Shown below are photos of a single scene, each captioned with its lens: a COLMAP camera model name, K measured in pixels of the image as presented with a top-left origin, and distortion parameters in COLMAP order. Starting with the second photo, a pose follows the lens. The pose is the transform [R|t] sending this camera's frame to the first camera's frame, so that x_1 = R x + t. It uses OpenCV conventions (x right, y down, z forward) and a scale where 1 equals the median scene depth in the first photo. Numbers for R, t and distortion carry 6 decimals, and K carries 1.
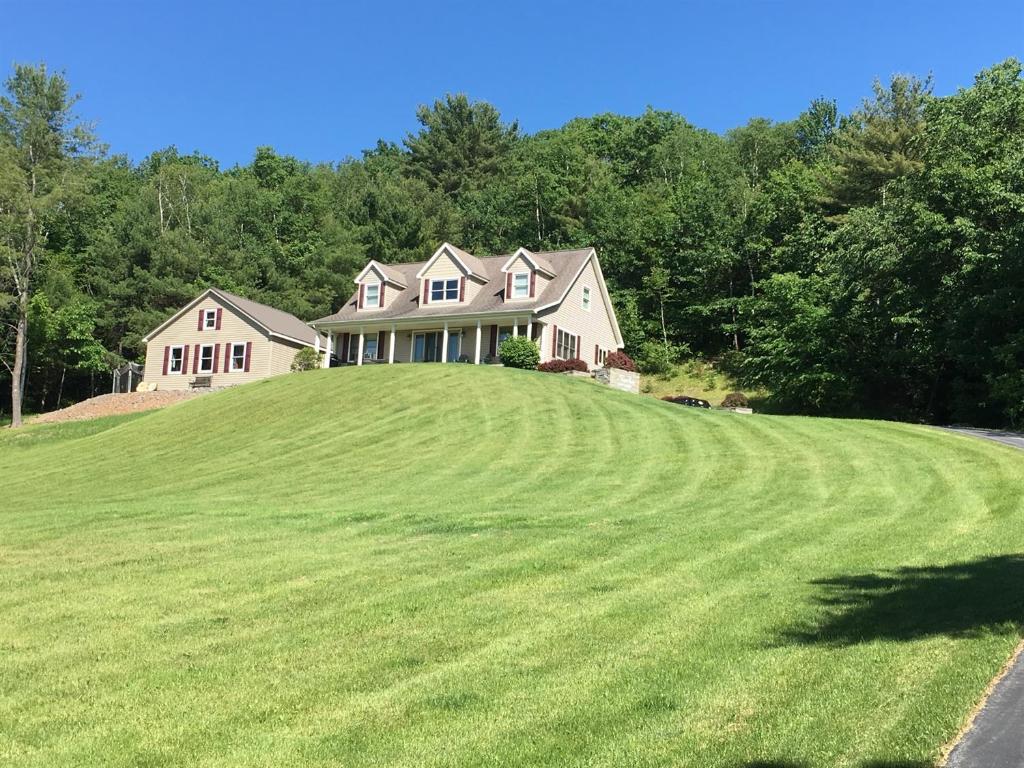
lens RADIAL K [[1391.6, 0, 513.5], [0, 1391.6, 386.7], [0, 0, 1]] dist [0.047100, 0.000000]
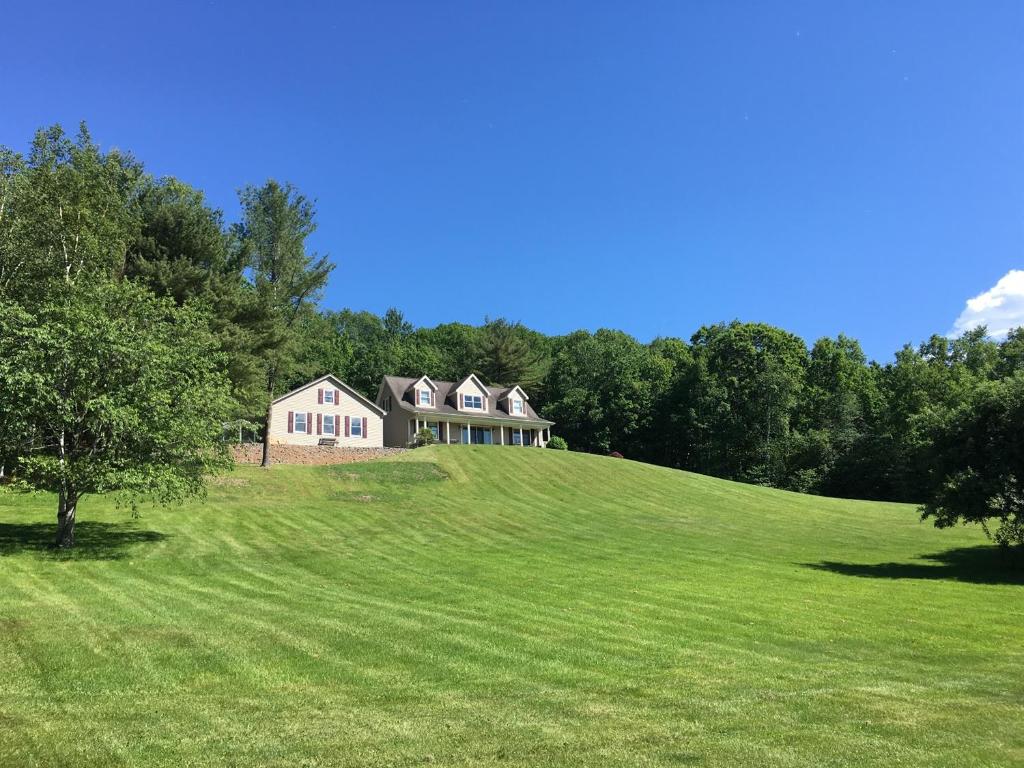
lens RADIAL K [[857.5, 0, 511.3], [0, 857.5, 380.7], [0, 0, 1]] dist [0.011840, 0.004297]
pose [[0.532373, 0.147875, 0.833494, -0.851798], [-0.072121, 0.988967, -0.129392, 0.034623], [-0.843432, 0.008772, 0.537164, 0.384365]]
